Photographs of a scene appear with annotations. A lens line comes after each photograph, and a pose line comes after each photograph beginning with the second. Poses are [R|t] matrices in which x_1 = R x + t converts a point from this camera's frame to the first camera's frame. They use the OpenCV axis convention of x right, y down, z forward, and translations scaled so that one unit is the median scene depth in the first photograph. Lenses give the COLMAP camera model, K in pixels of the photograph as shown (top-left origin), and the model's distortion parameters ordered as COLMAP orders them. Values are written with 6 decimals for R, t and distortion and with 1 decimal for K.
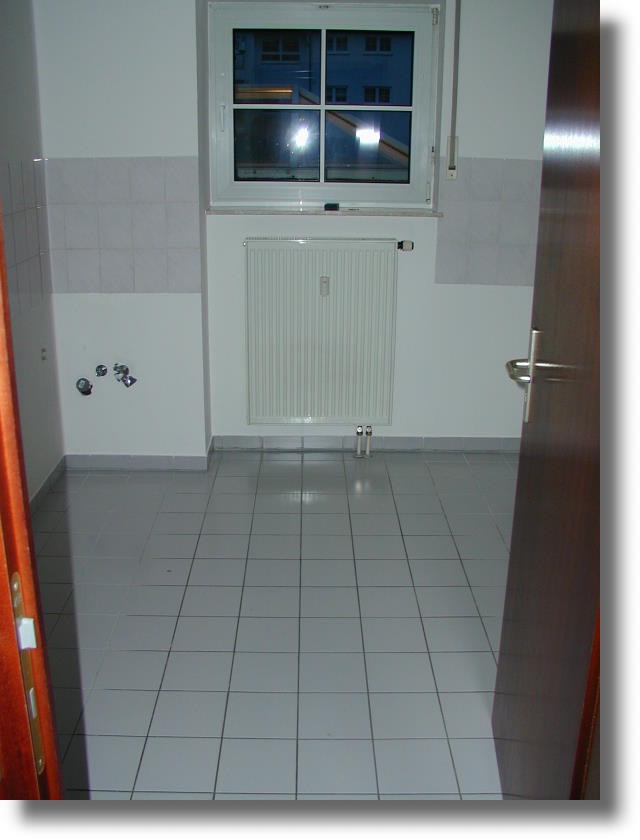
lens RADIAL K [[841.6, 0, 311.7], [0, 841.6, 404.2], [0, 0, 1]] dist [-0.227446, 0.264452]
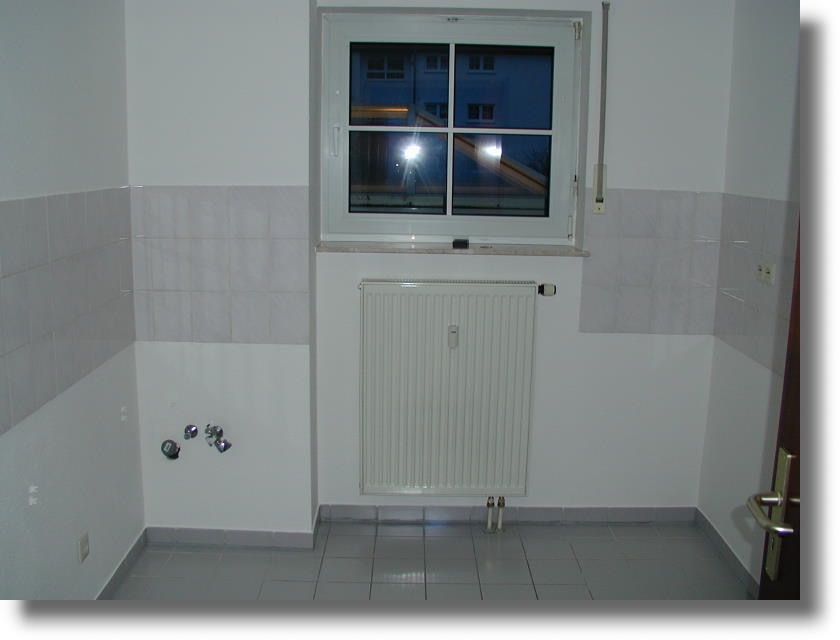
lens RADIAL K [[841.6, 0, 403.8], [0, 841.6, 309.5], [0, 0, 1]] dist [-0.227446, 0.264452]
pose [[0.999921, 0.007938, -0.009788, -0.026044], [-0.009115, 0.991885, -0.126815, -0.056888], [0.008702, 0.126894, 0.991878, 0.136804]]
